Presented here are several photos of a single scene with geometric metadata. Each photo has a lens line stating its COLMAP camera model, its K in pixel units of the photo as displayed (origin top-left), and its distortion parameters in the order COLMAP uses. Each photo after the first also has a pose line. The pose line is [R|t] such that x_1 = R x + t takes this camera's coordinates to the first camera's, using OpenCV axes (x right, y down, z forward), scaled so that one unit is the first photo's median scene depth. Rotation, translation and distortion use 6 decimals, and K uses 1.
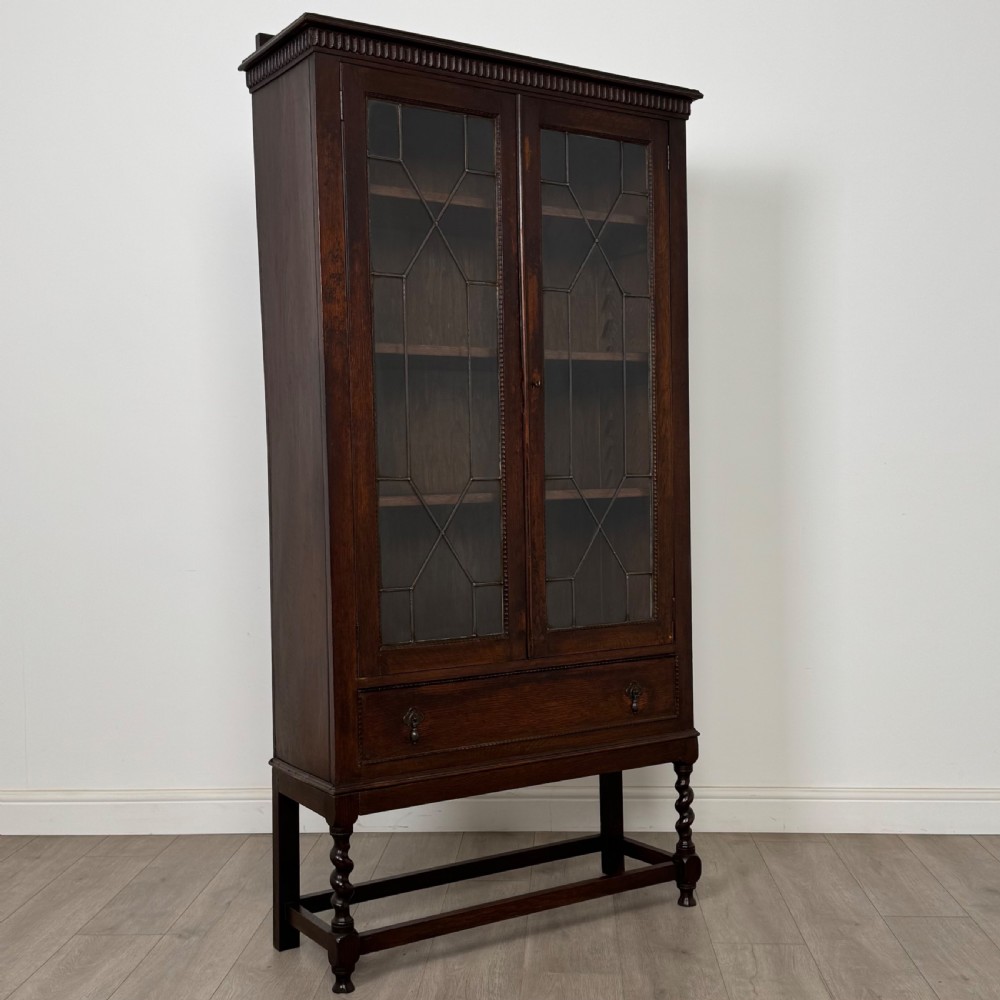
lens RADIAL K [[1075.5, 0, 393.4], [0, 1075.5, 507.3], [0, 0, 1]] dist [-0.011159, 0.011383]
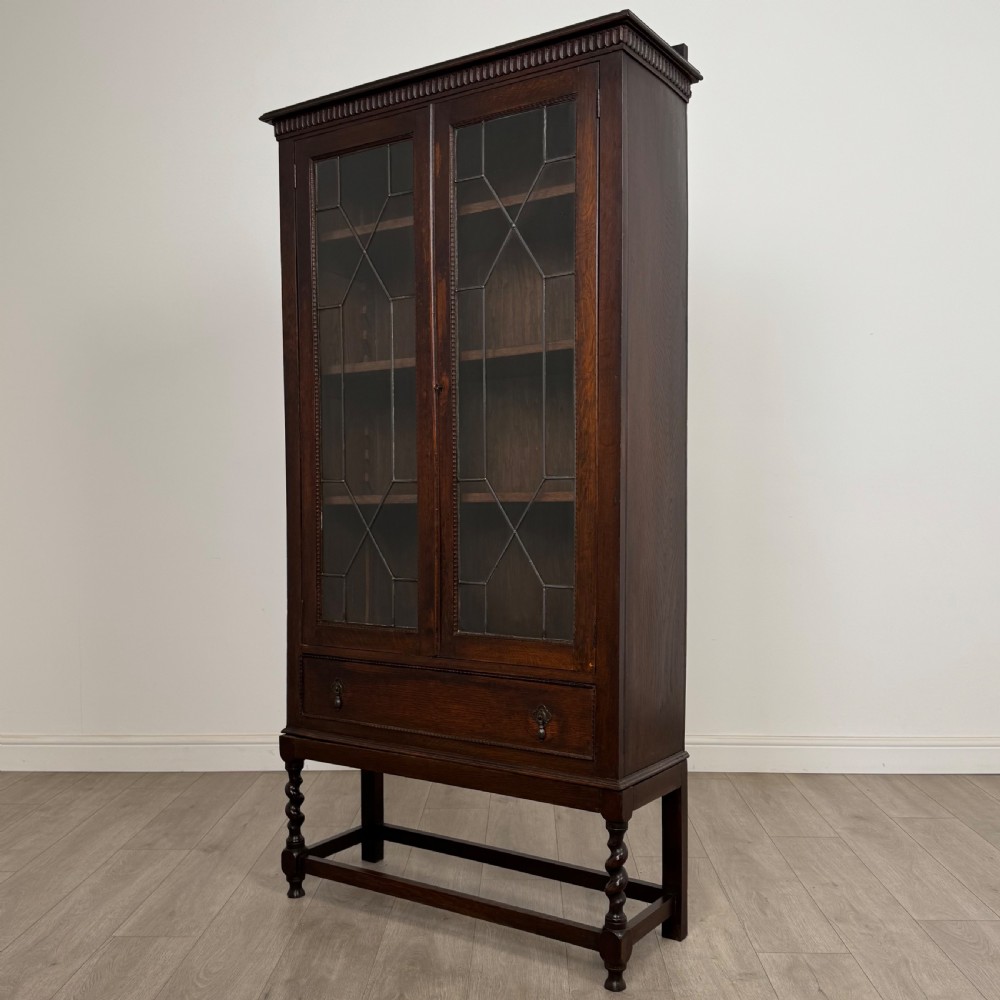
lens RADIAL K [[1121.0, 0, 484.0], [0, 1121.0, 501.0], [0, 0, 1]] dist [0.028178, 0.002748]
pose [[0.465905, 0.024662, -0.884491, 1.093744], [-0.018752, 0.999662, 0.017995, -0.027246], [0.884636, 0.008202, 0.466210, 0.545995]]
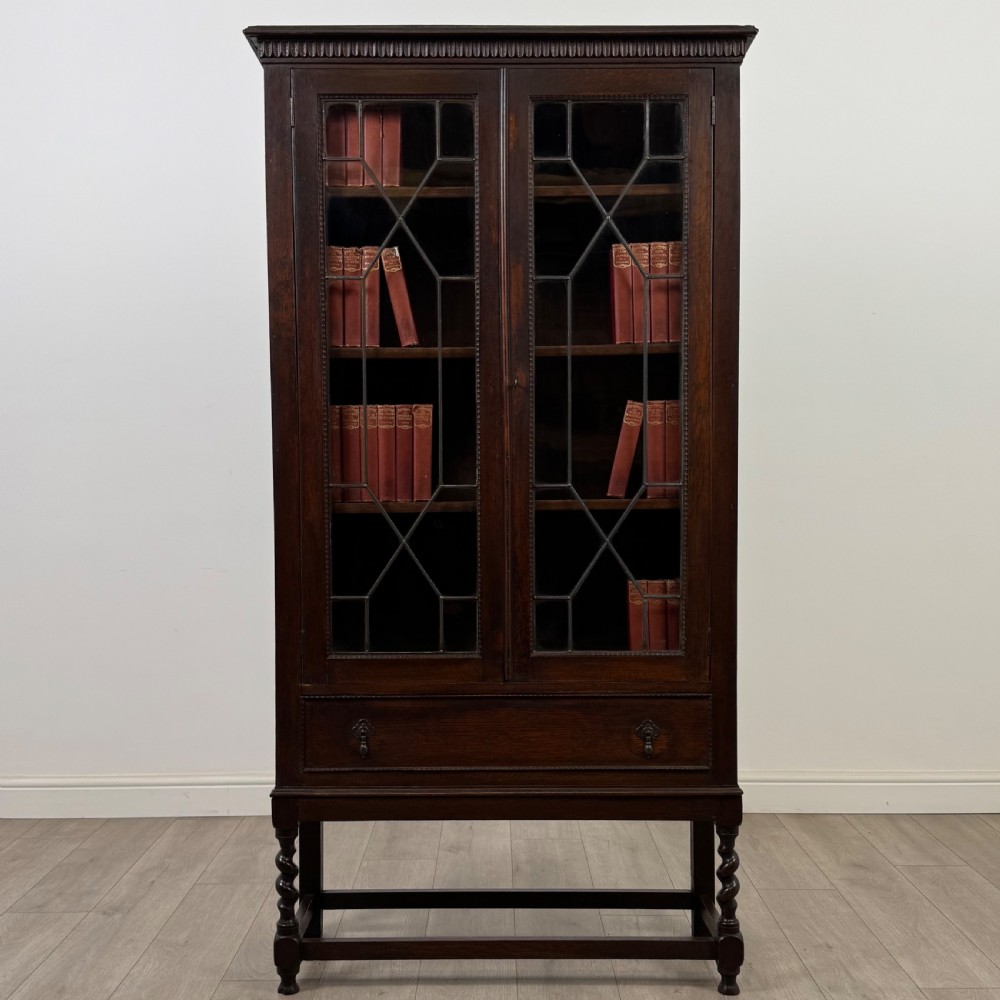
lens RADIAL K [[980.4, 0, 503.3], [0, 980.4, 508.9], [0, 0, 1]] dist [0.011513, -0.016948]
pose [[0.891940, 0.020324, -0.451696, 0.503502], [-0.021066, 0.999772, 0.003387, -0.010255], [0.451662, 0.006495, 0.892166, 0.249983]]
